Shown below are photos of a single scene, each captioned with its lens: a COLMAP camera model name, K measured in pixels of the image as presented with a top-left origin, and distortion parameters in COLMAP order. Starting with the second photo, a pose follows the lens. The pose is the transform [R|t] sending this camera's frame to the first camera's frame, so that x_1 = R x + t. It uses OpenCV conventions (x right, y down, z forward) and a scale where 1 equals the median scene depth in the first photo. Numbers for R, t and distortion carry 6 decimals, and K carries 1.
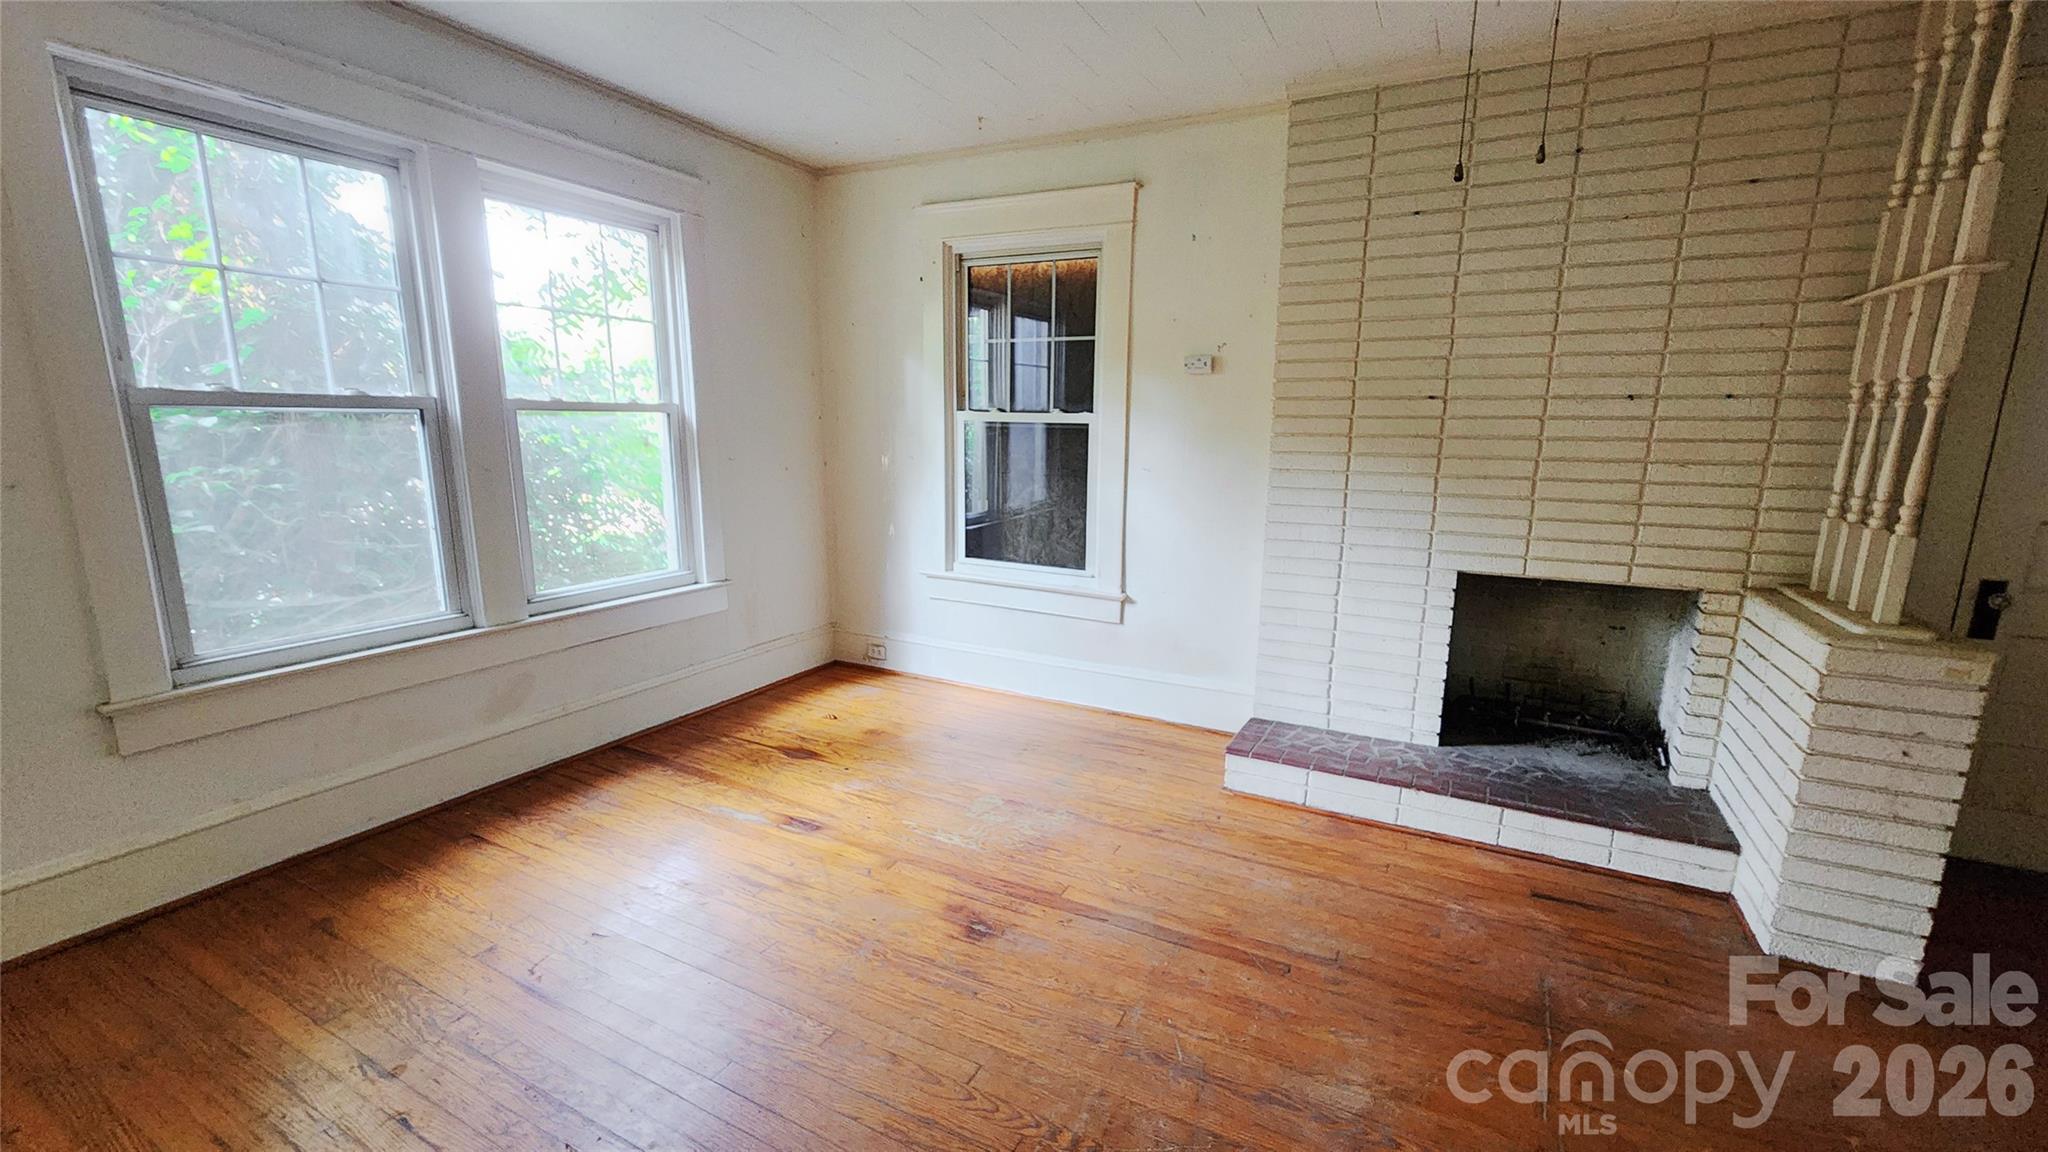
lens RADIAL K [[850.9, 0, 1028.1], [0, 850.9, 591.9], [0, 0, 1]] dist [0.002472, -0.000077]
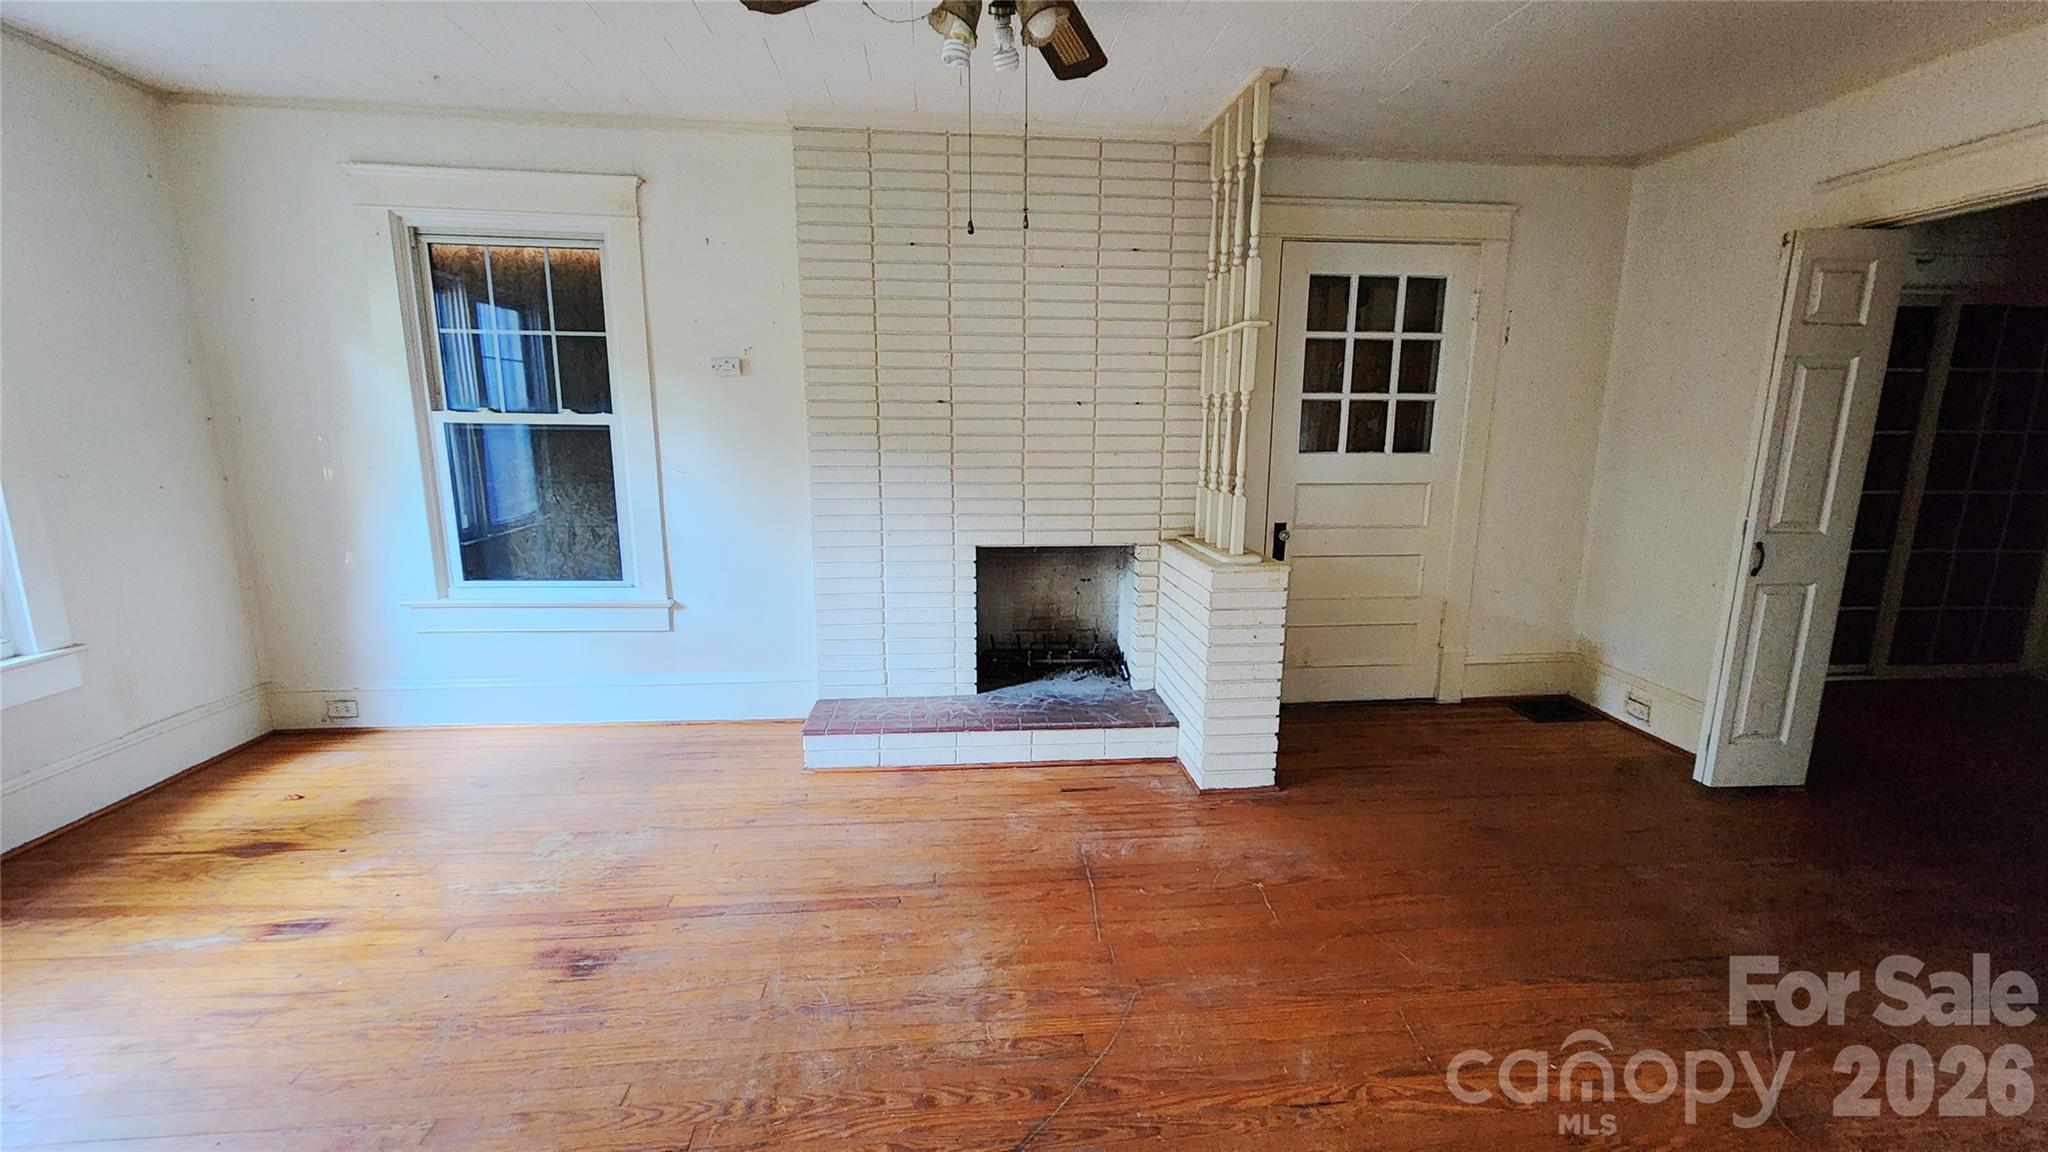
lens RADIAL K [[850.9, 0, 1028.1], [0, 850.9, 591.9], [0, 0, 1]] dist [0.002472, -0.000077]
pose [[0.838006, -0.109645, 0.534532, -0.085351], [0.110108, 0.993431, 0.031155, 0.010547], [-0.534437, 0.032748, 0.844574, -0.054155]]
